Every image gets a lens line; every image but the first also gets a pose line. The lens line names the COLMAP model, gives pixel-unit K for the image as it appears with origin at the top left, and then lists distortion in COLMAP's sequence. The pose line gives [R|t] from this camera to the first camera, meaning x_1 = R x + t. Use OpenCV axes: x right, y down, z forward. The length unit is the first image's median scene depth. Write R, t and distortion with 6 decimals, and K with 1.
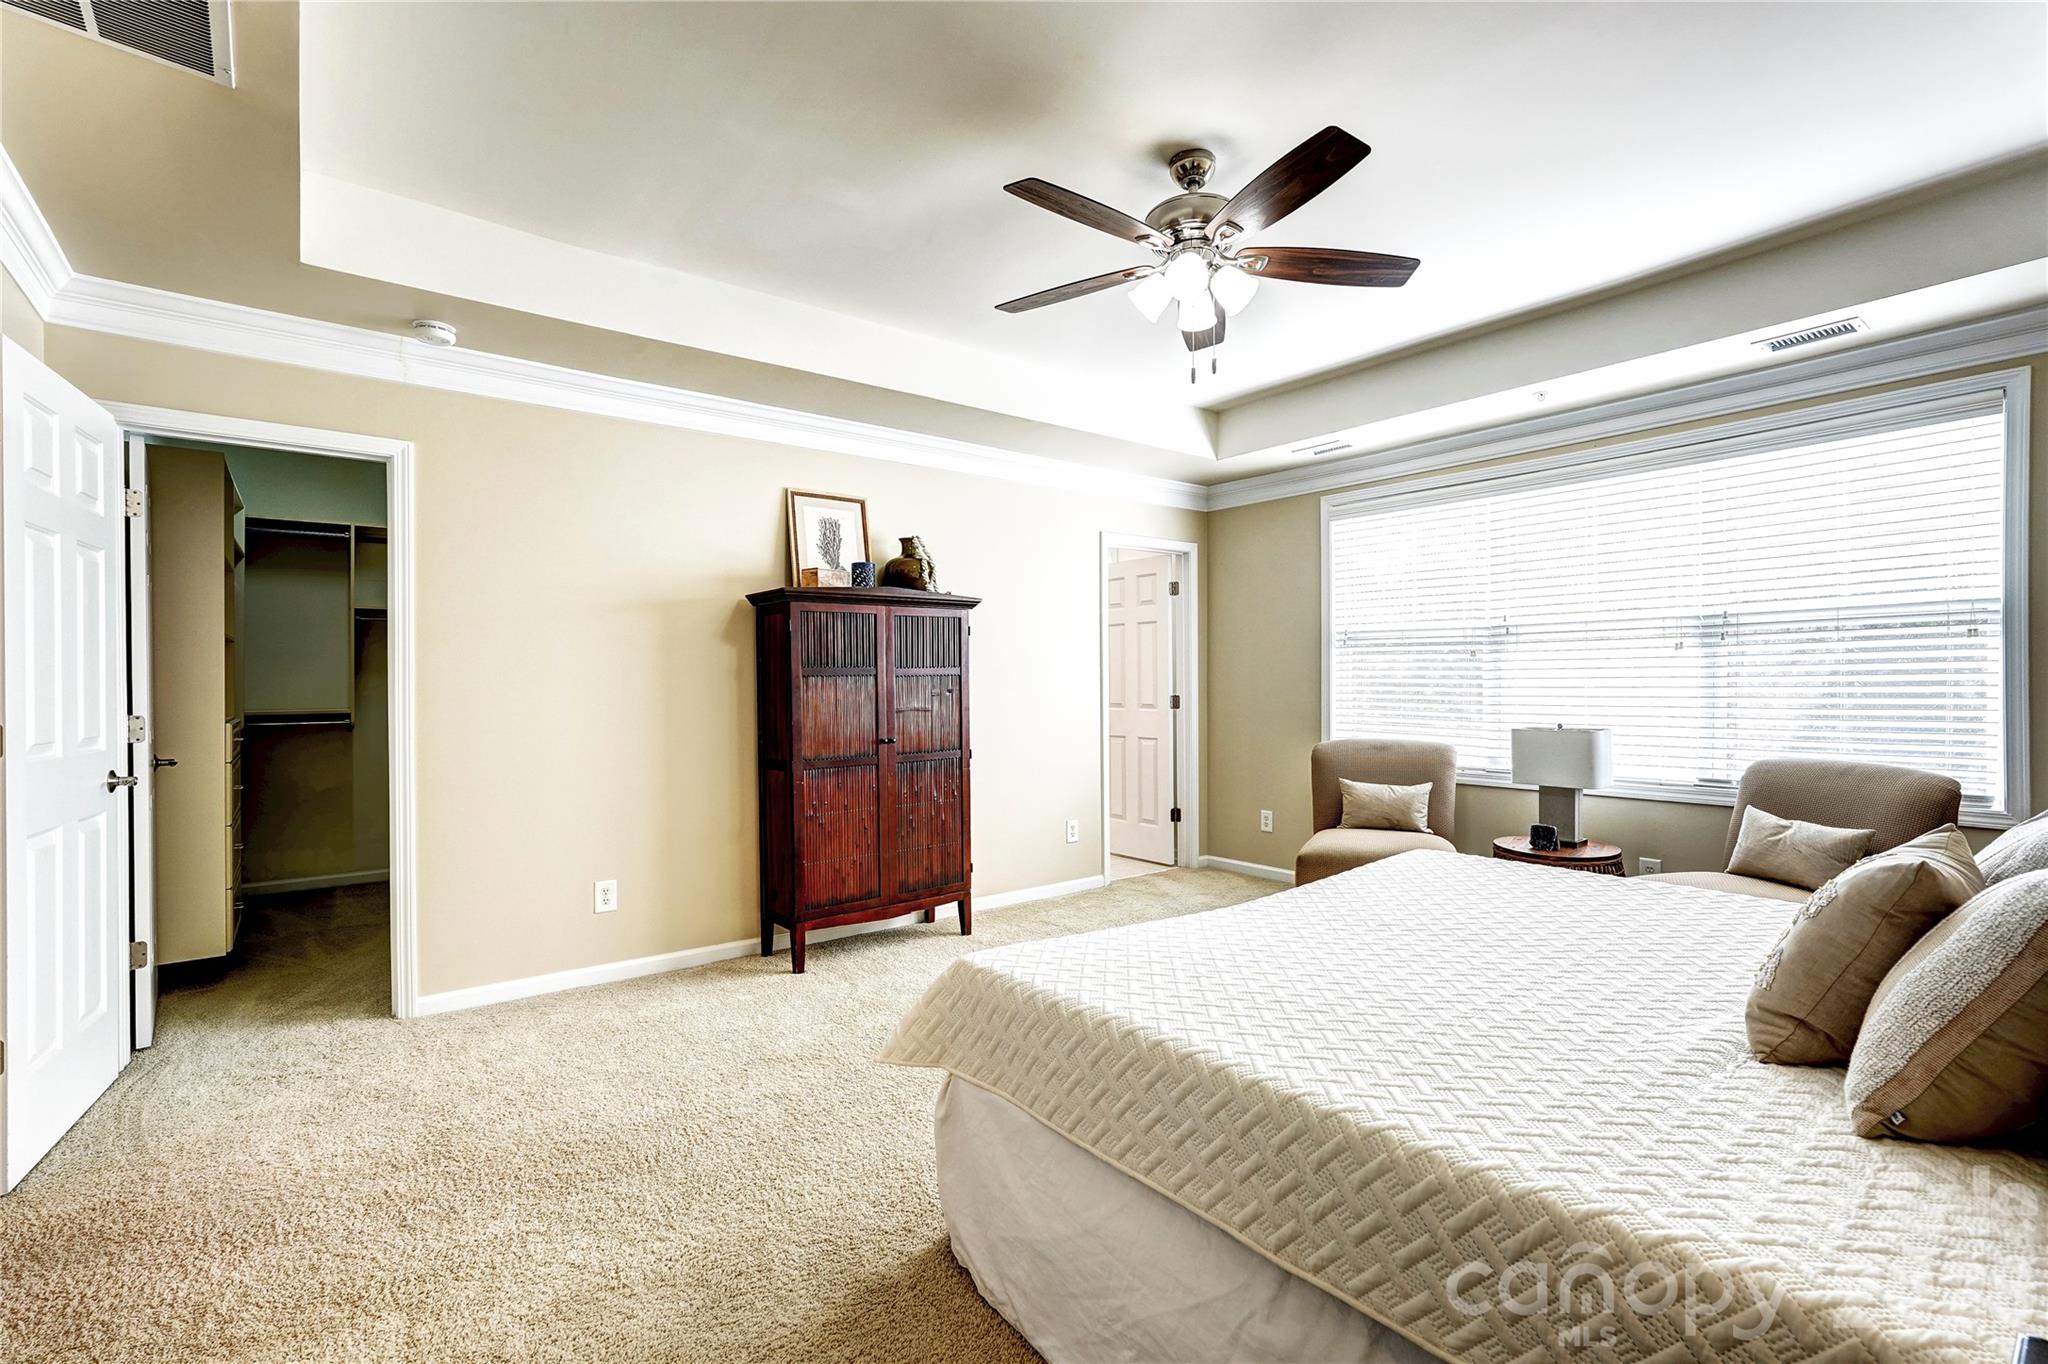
lens RADIAL K [[913.0, 0, 1024.0], [0, 913.0, 682.0], [0, 0, 1]] dist [-0.027289, 0.000002]
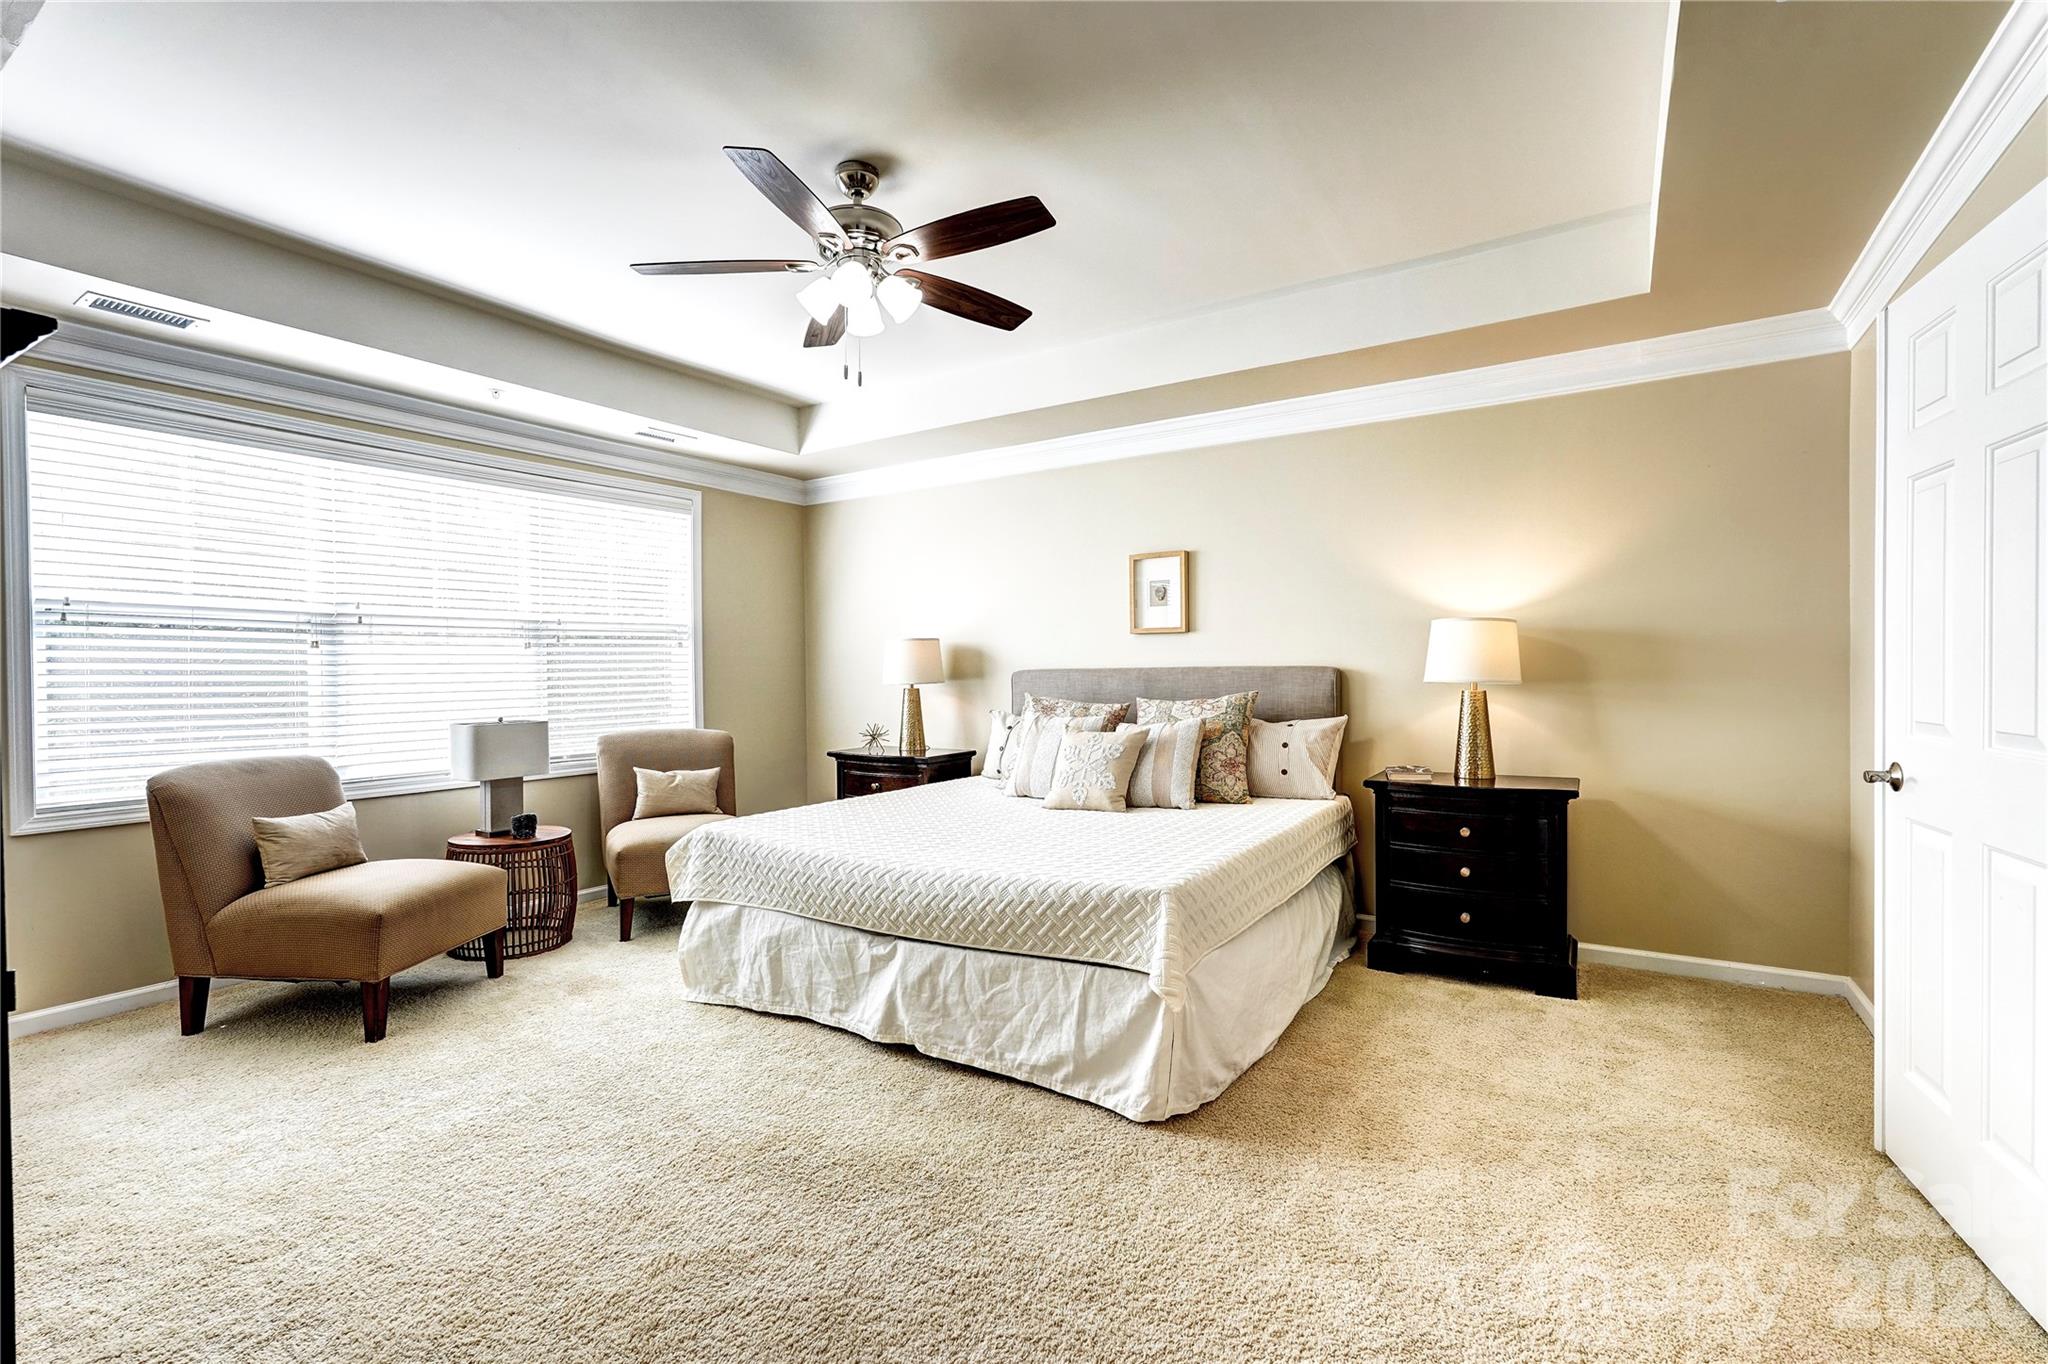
lens RADIAL K [[950.7, 0, 1024.0], [0, 950.7, 682.0], [0, 0, 1]] dist [-0.000096, 0.000085]
pose [[-0.341674, -0.002082, 0.939816, -0.609584], [0.010532, 0.999926, 0.006044, 0.005237], [-0.939759, 0.011964, -0.341627, 0.784744]]
